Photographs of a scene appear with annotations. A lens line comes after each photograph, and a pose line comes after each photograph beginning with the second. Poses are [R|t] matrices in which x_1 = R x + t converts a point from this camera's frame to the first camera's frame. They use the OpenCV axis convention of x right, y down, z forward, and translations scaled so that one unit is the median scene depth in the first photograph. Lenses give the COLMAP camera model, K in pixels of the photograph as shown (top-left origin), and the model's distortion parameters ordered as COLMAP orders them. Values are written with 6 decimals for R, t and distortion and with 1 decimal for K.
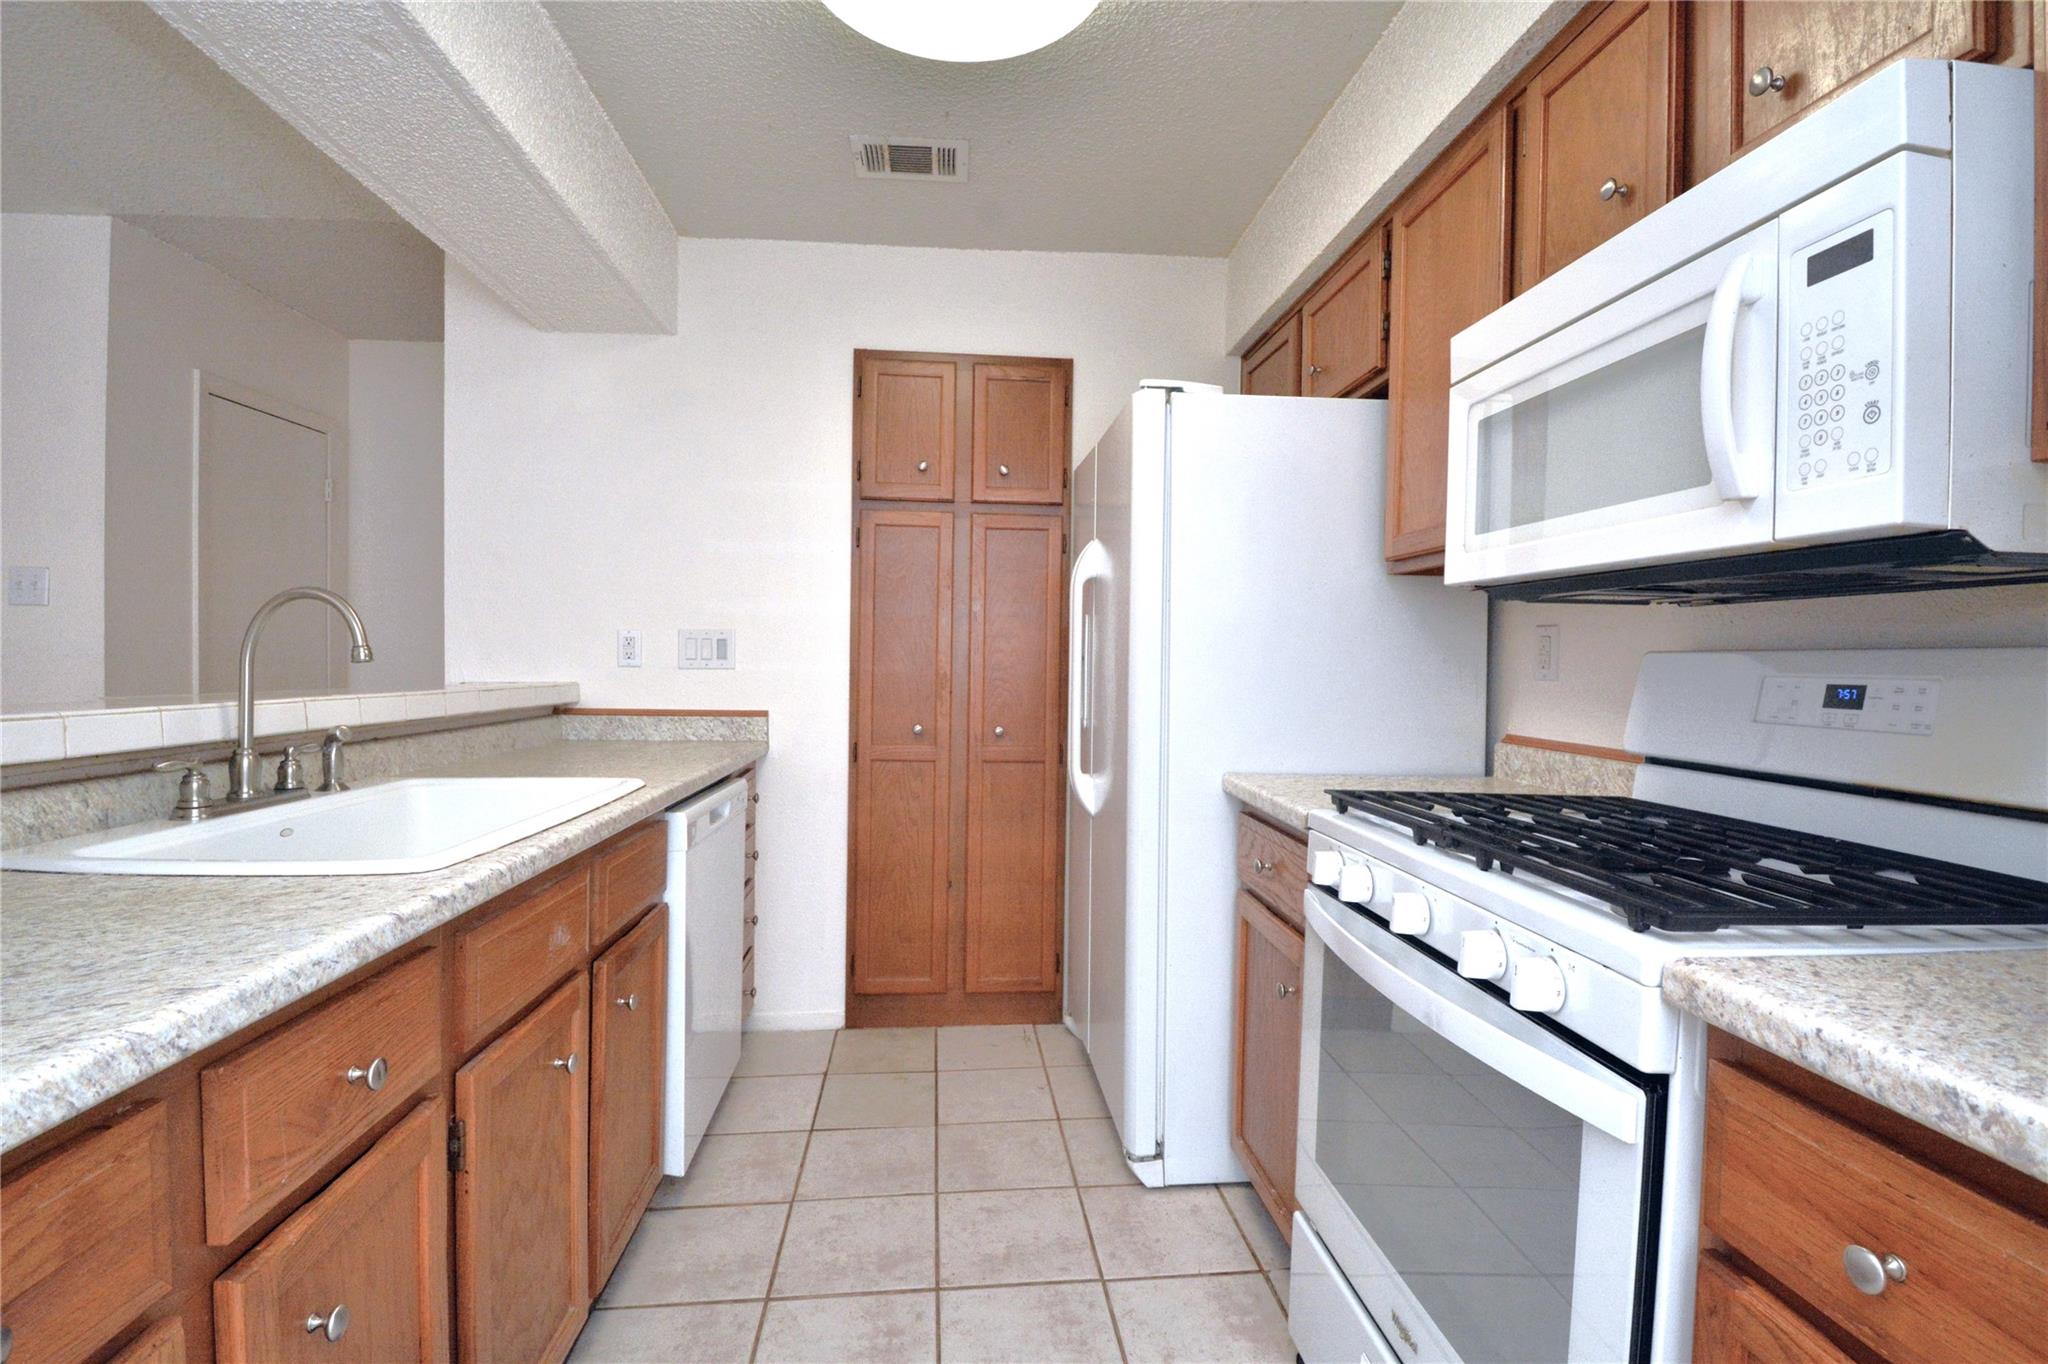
lens RADIAL K [[911.6, 0, 1024.0], [0, 911.6, 682.0], [0, 0, 1]] dist [0.006076, -0.015181]
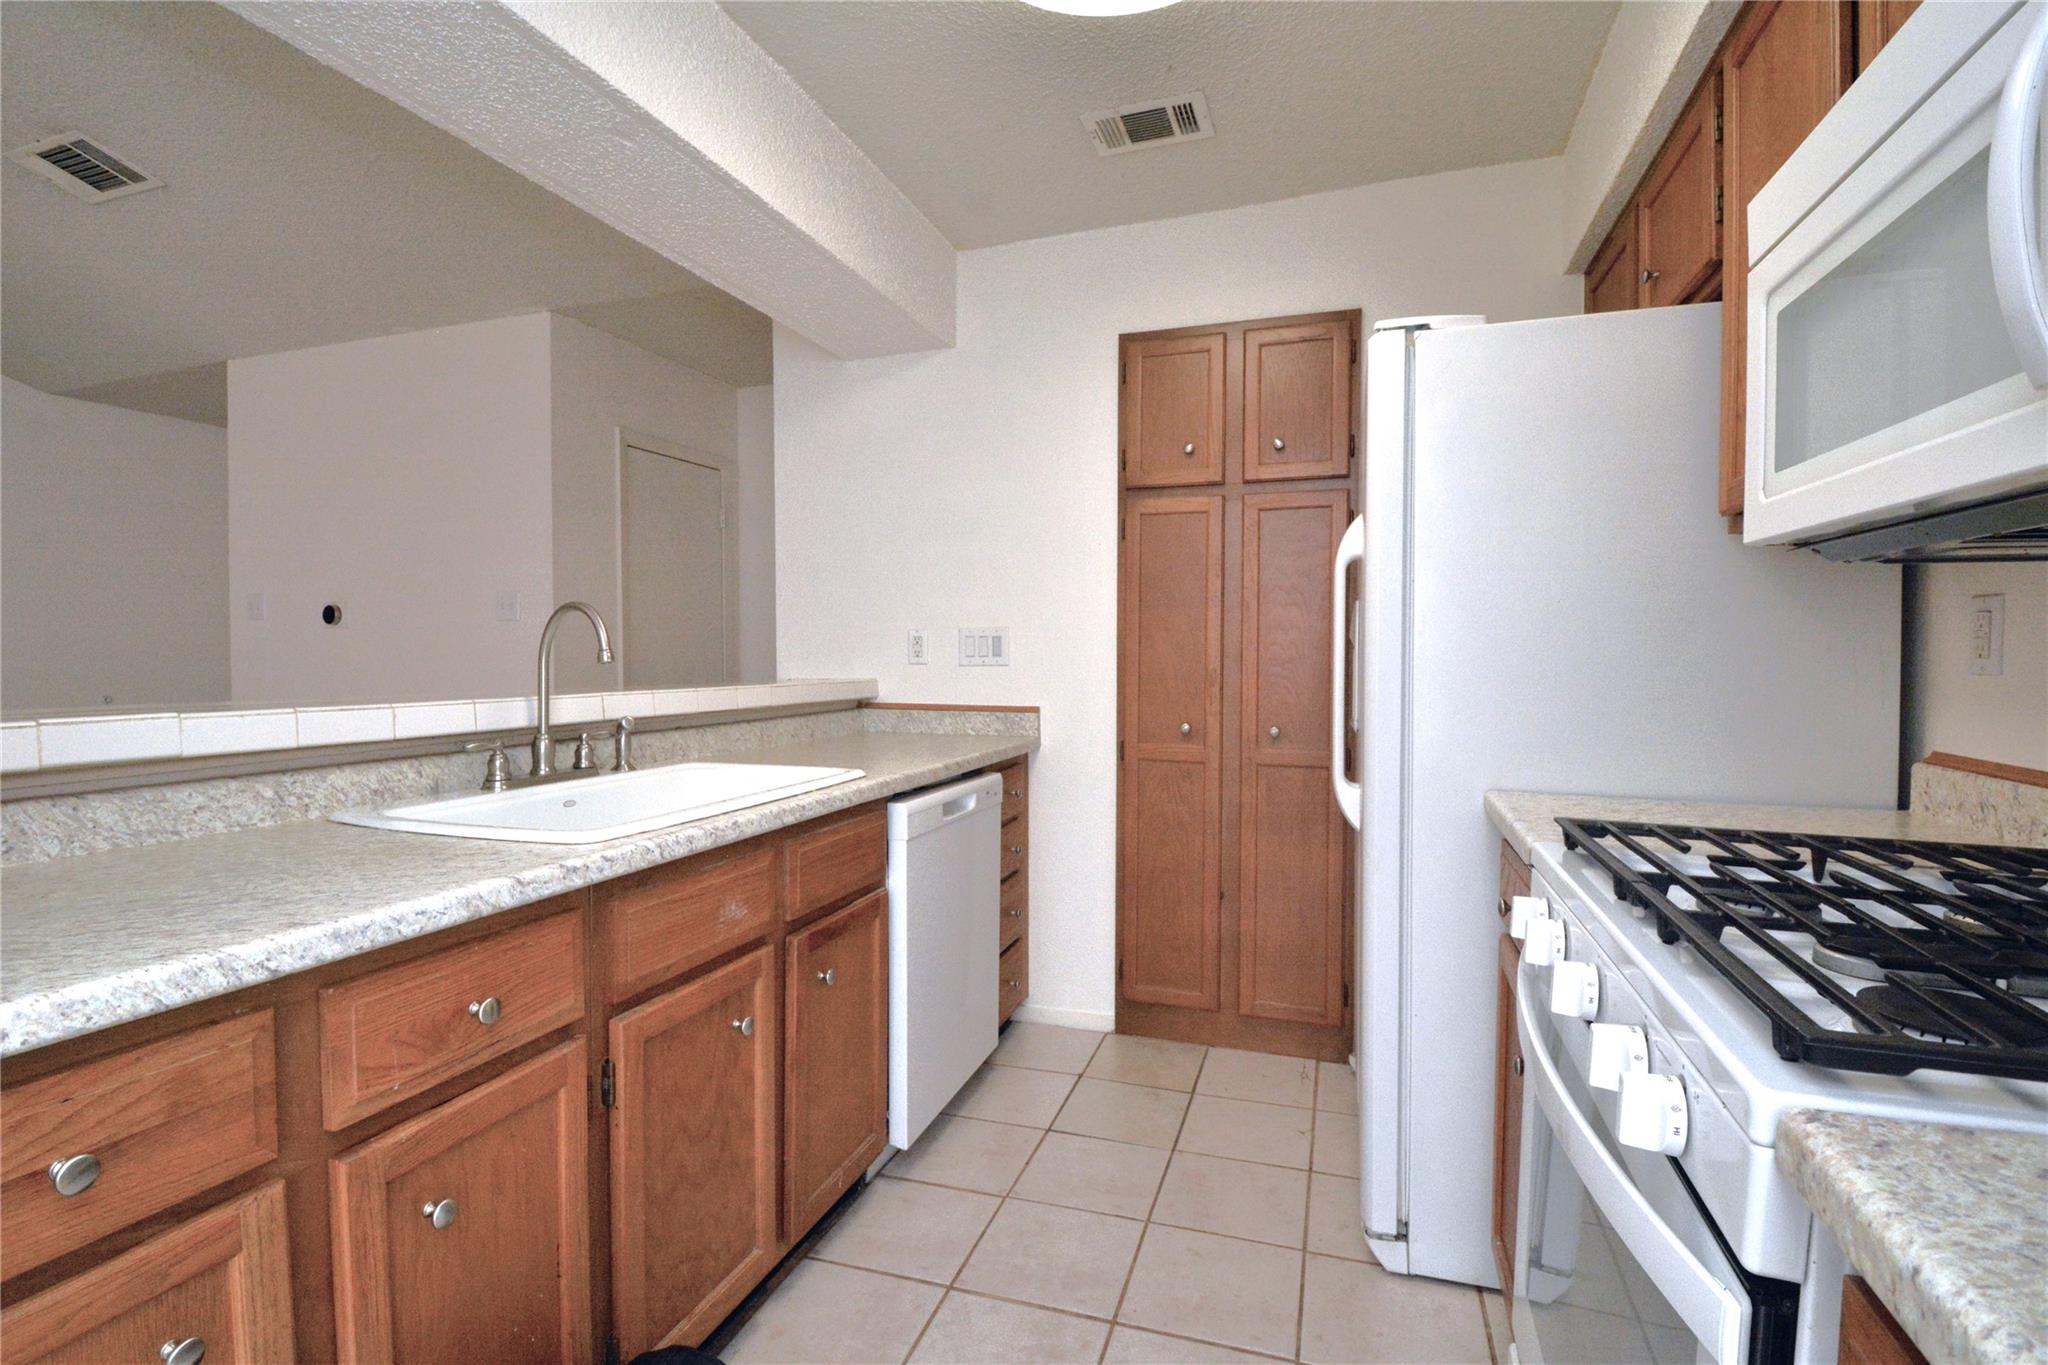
lens RADIAL K [[936.8, 0, 1024.0], [0, 936.8, 682.5], [0, 0, 1]] dist [0.005434, -0.018187]
pose [[0.916872, -0.000238, -0.399181, 0.178681], [0.002562, 0.999983, 0.005288, -0.001415], [0.399173, -0.005871, 0.916857, 0.068344]]
